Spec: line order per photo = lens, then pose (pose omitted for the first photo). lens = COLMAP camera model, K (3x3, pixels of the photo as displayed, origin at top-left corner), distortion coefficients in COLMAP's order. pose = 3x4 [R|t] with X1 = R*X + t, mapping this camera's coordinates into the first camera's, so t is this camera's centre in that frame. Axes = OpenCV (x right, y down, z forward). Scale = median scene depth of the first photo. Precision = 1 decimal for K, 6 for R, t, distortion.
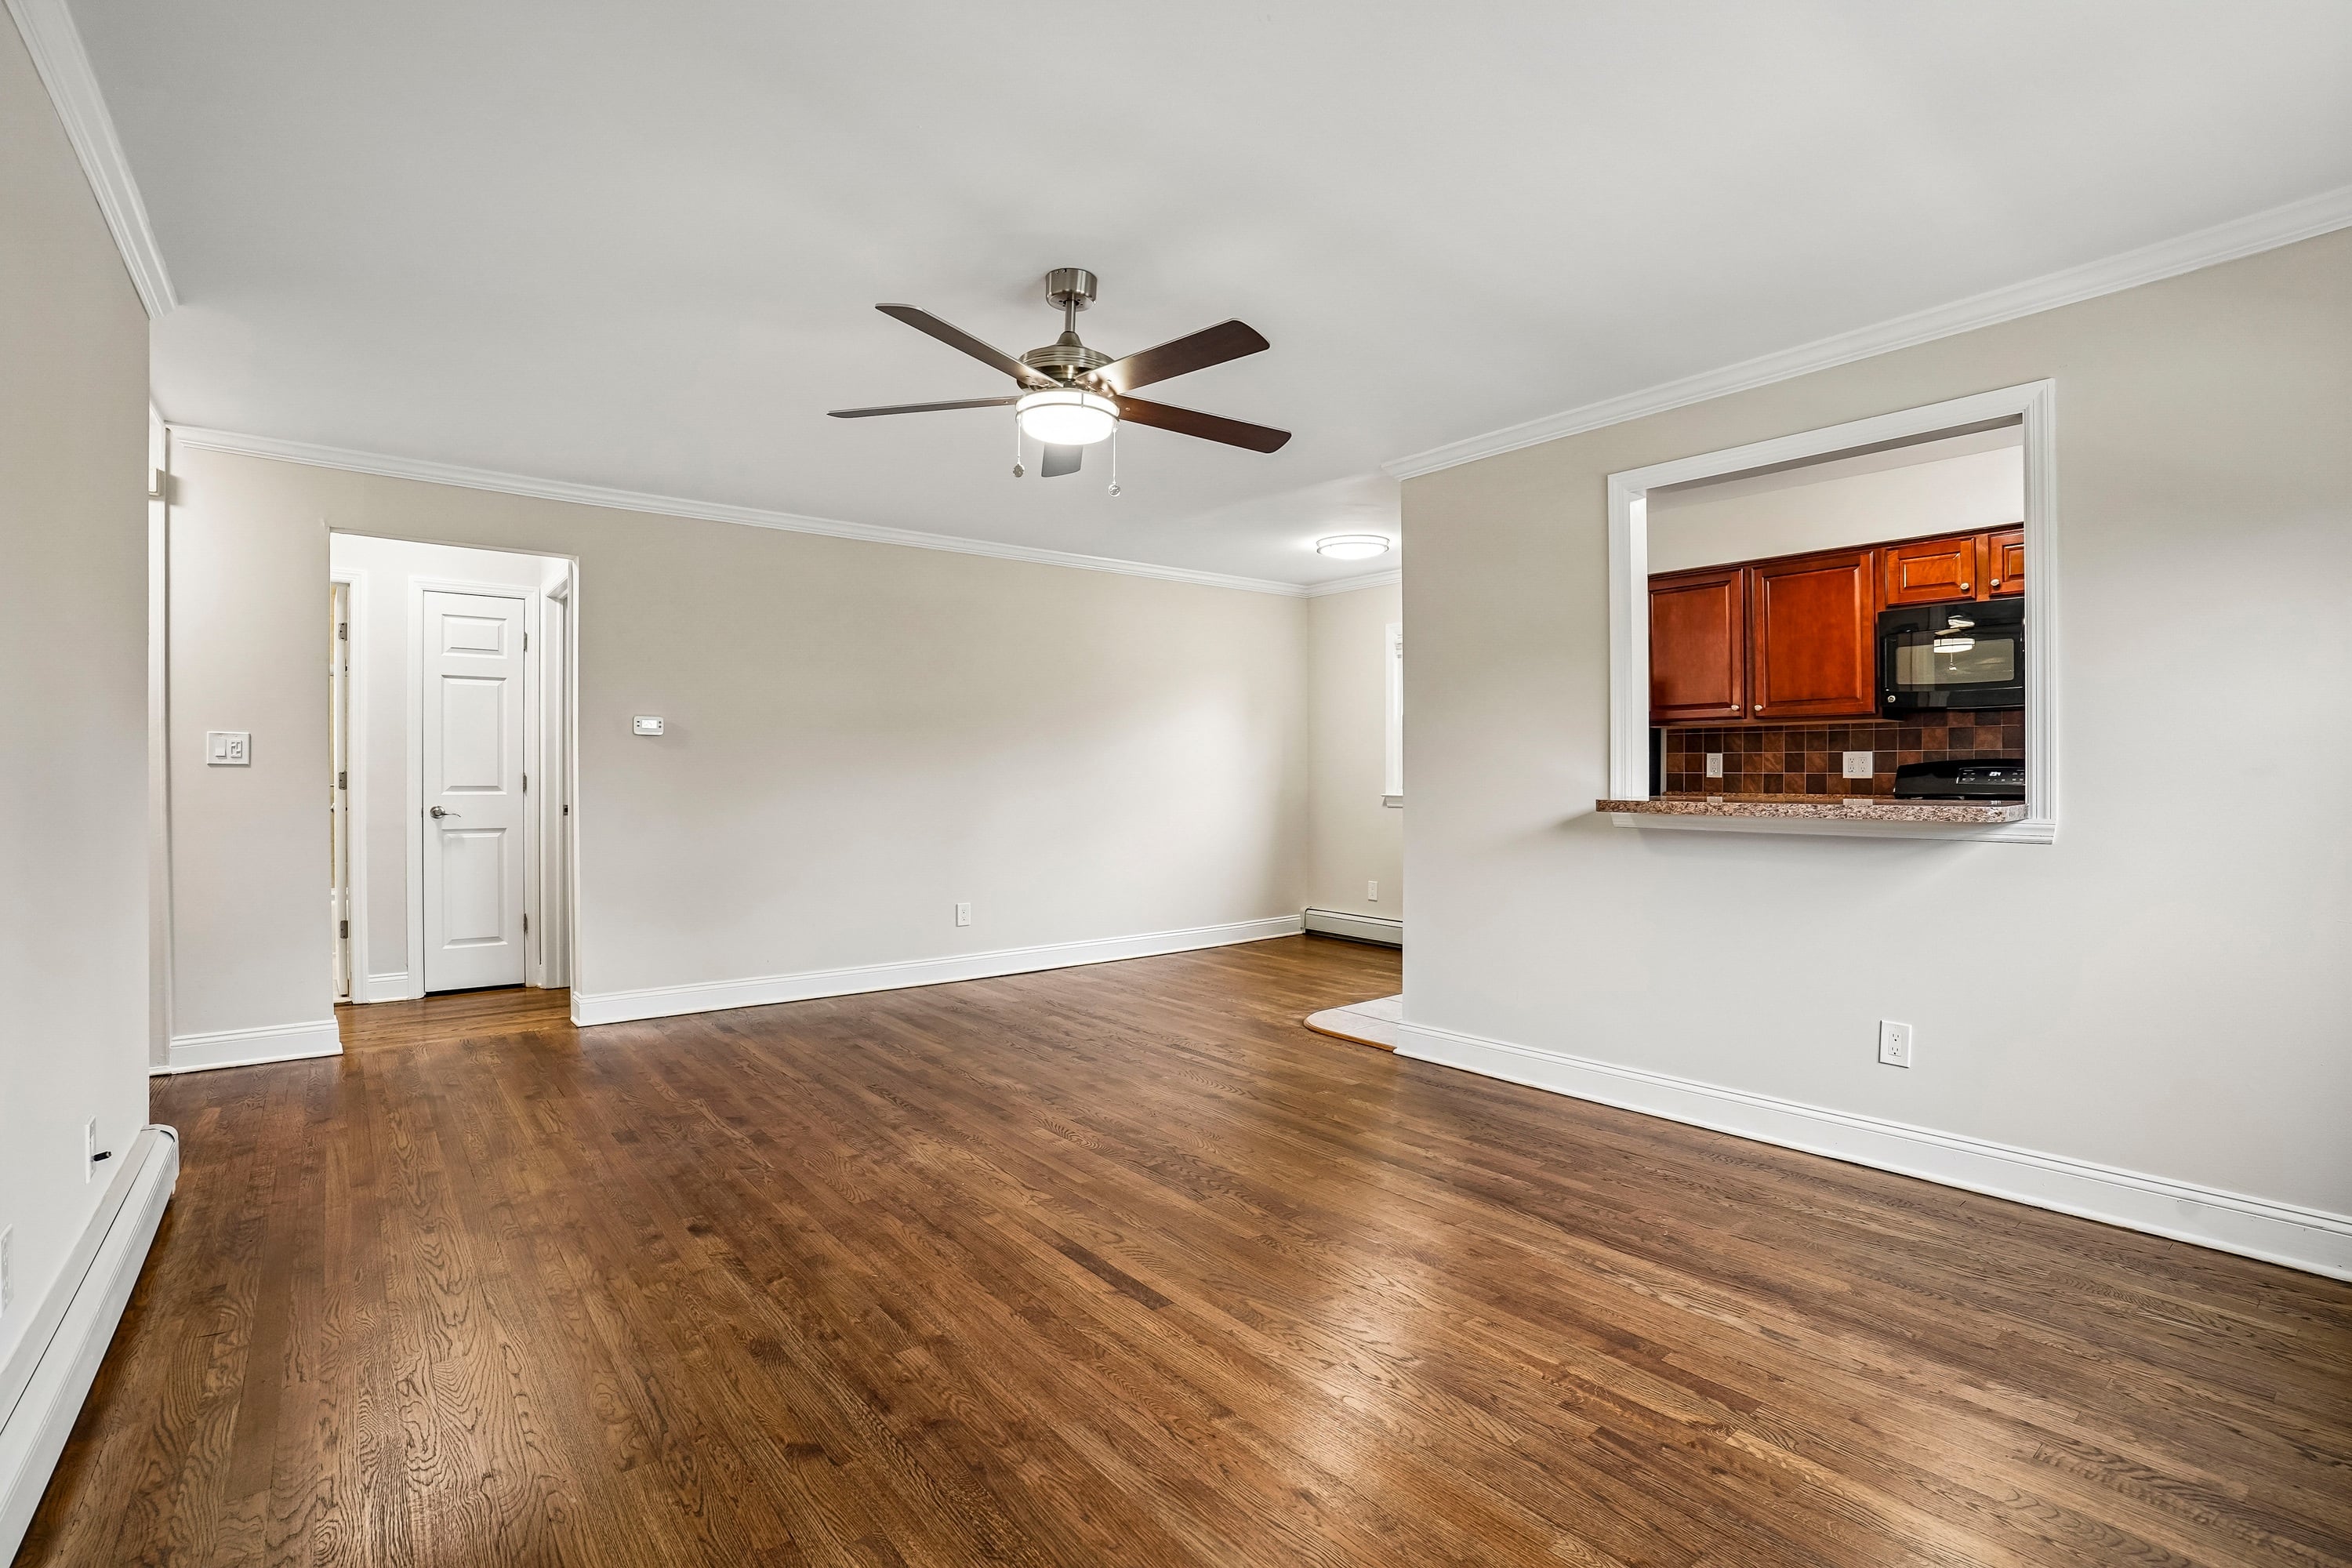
lens RADIAL K [[1100.1, 0, 1210.2], [0, 1100.1, 780.9], [0, 0, 1]] dist [-0.072399, -0.000009]
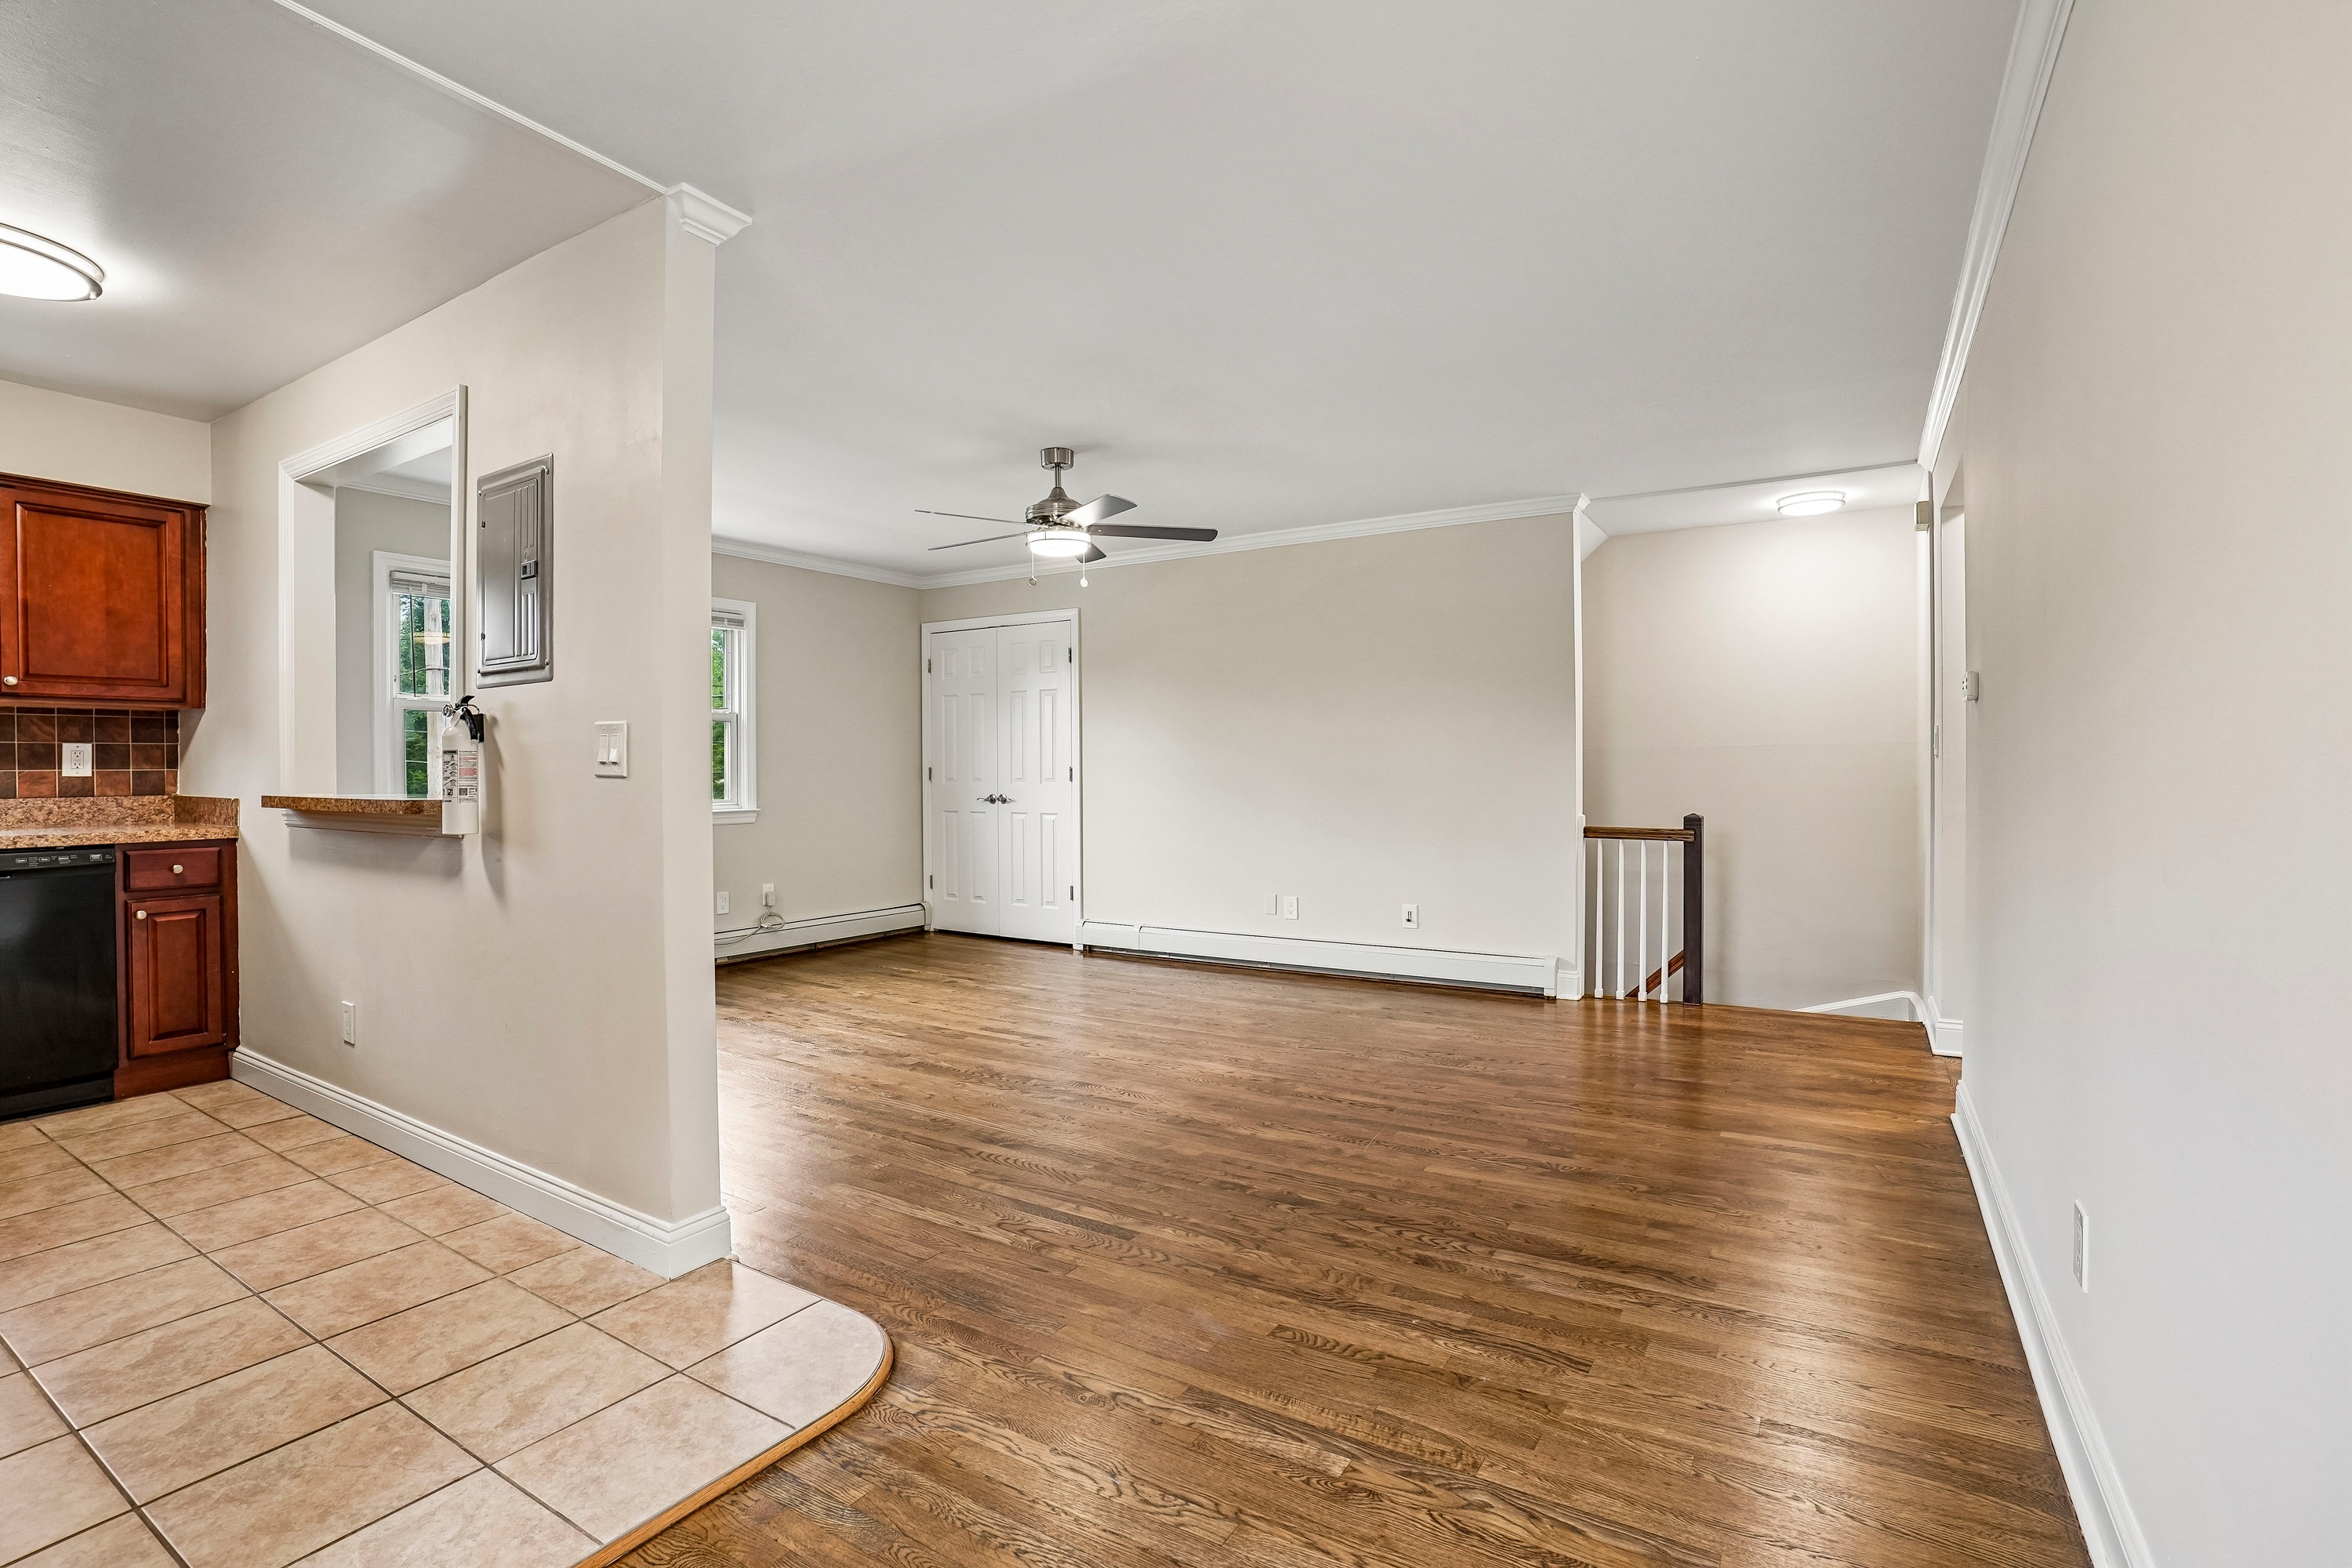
lens RADIAL K [[1087.6, 0, 1174.8], [0, 1087.6, 771.7], [0, 0, 1]] dist [-0.084204, 0.031472]
pose [[-0.952452, 0.006059, -0.304627, 0.136340], [0.002452, 0.999922, 0.012223, -0.012635], [0.304678, 0.010895, -0.952393, 1.838656]]
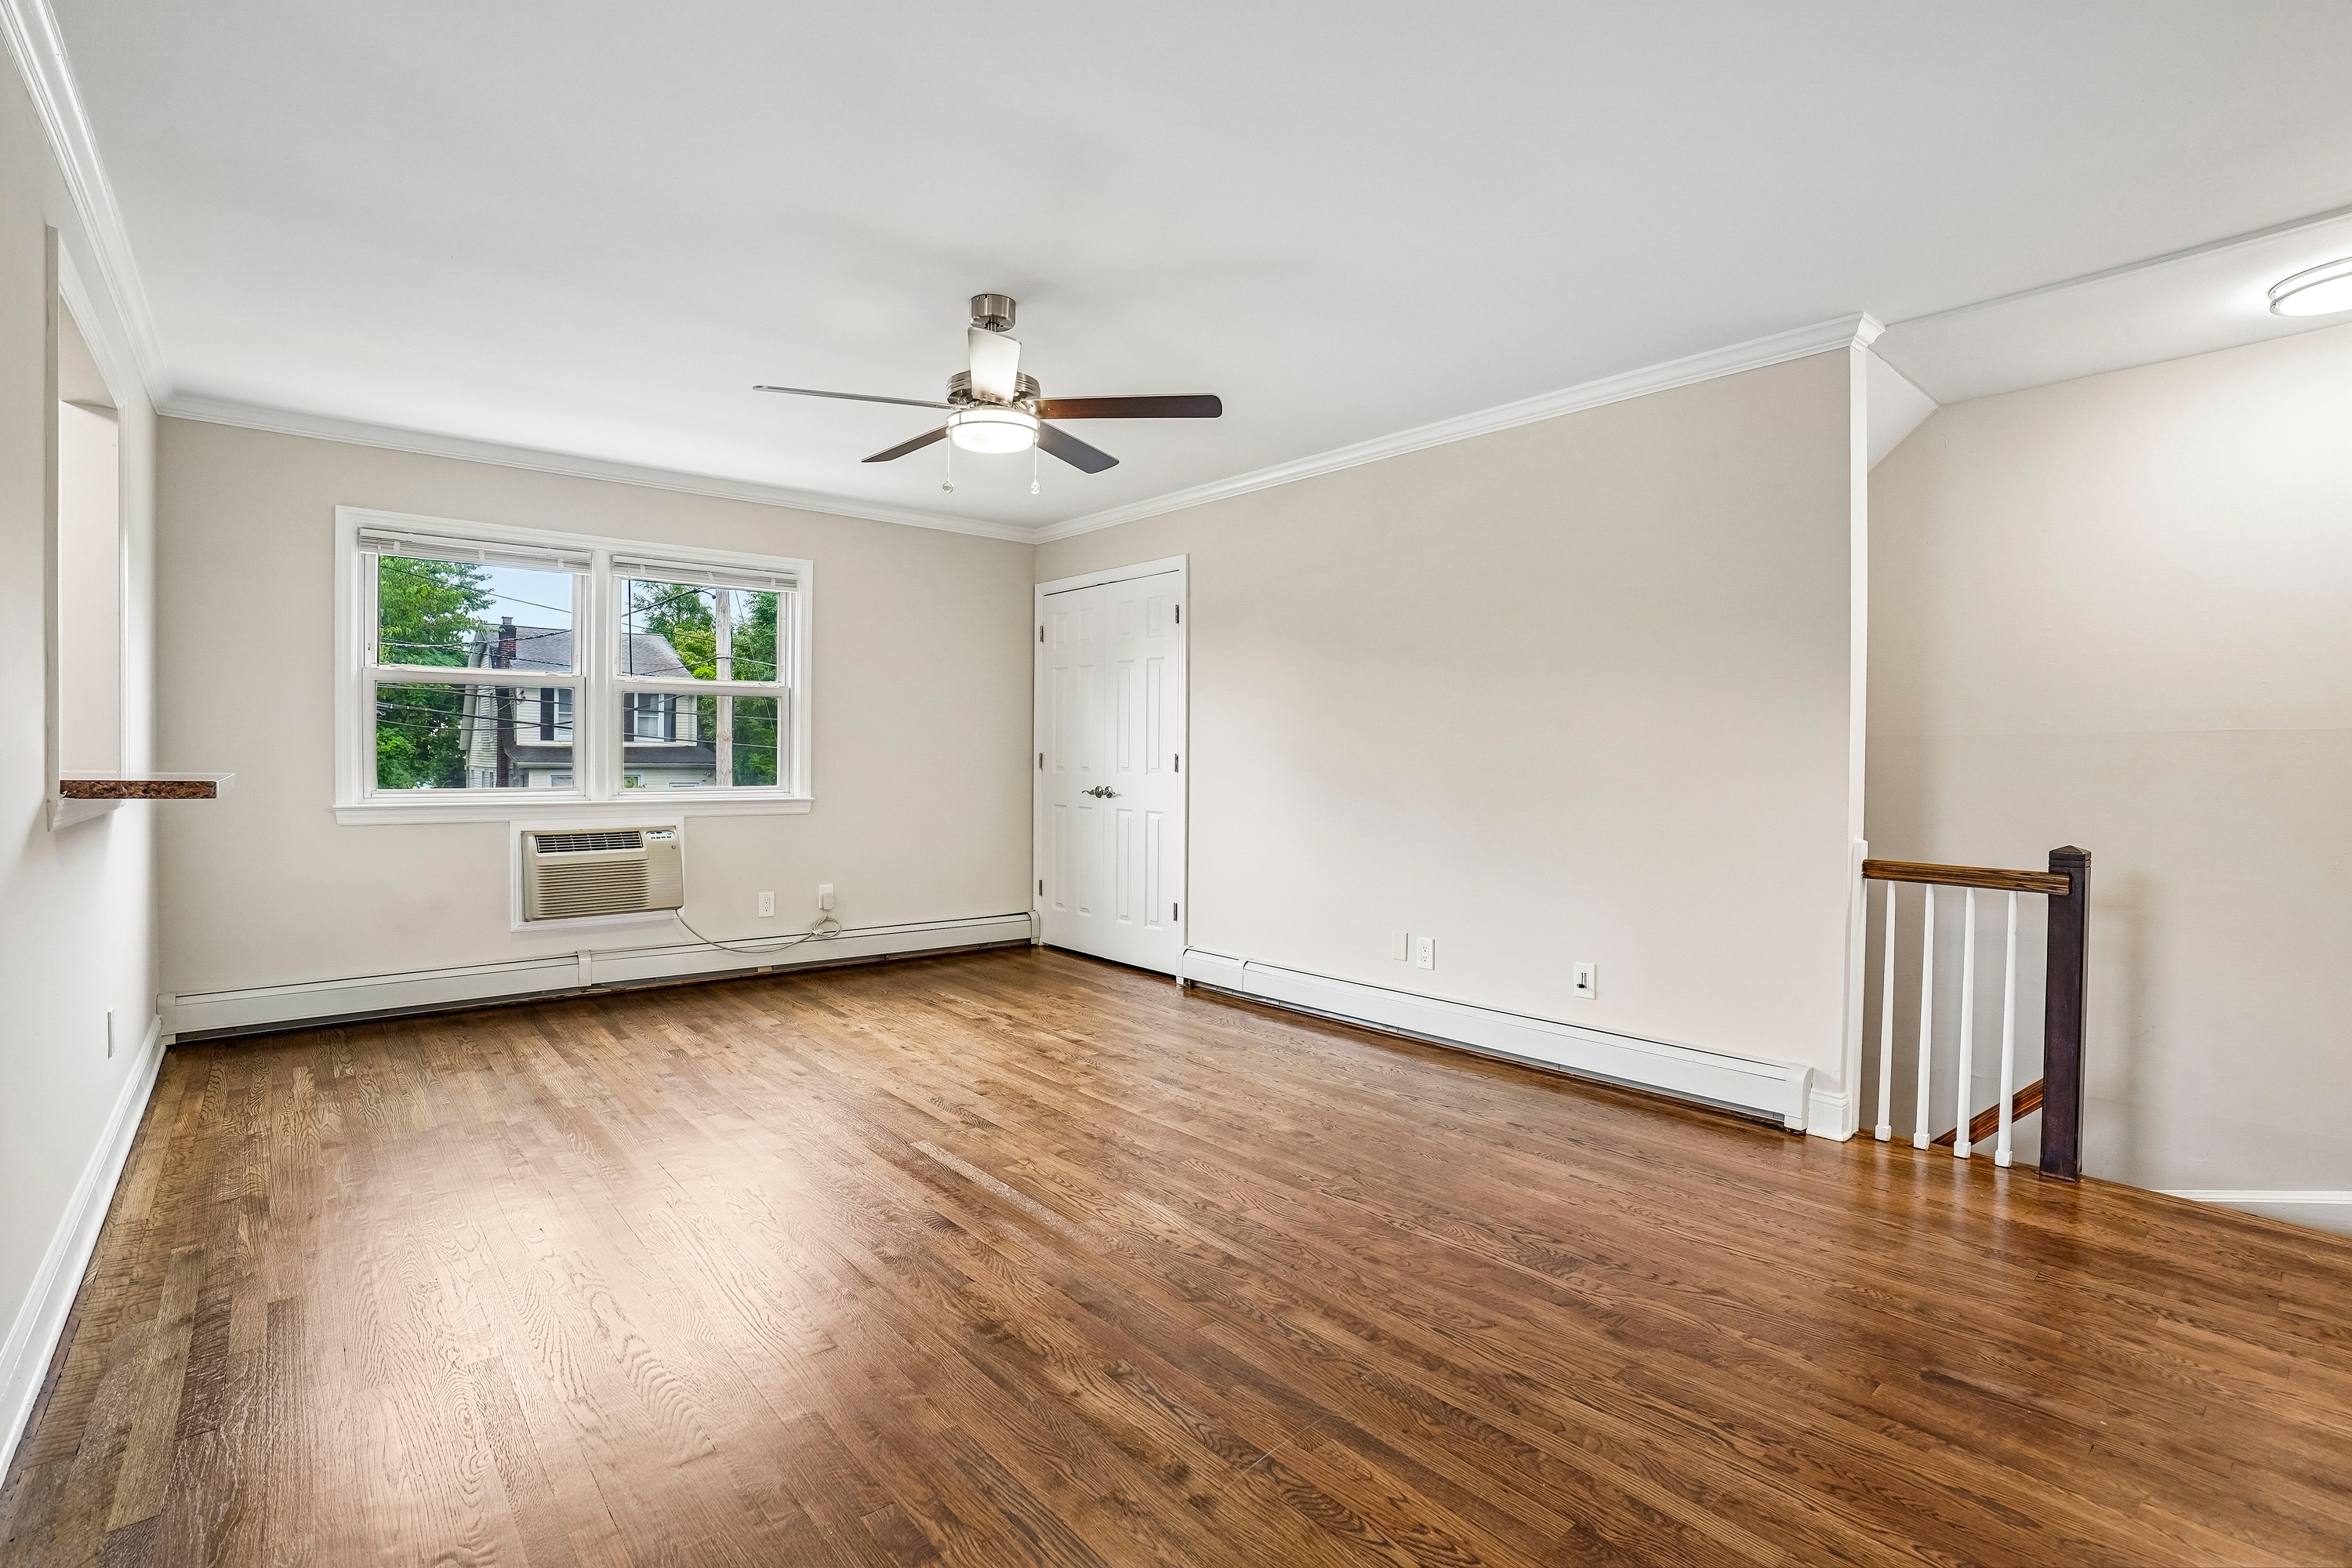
lens RADIAL K [[1087.6, 0, 1174.8], [0, 1087.6, 771.7], [0, 0, 1]] dist [-0.084204, 0.031472]
pose [[-0.999916, -0.008600, -0.009693, -0.222110], [-0.008804, 0.999738, 0.021116, -0.006264], [0.009509, 0.021200, -0.999730, 1.518114]]
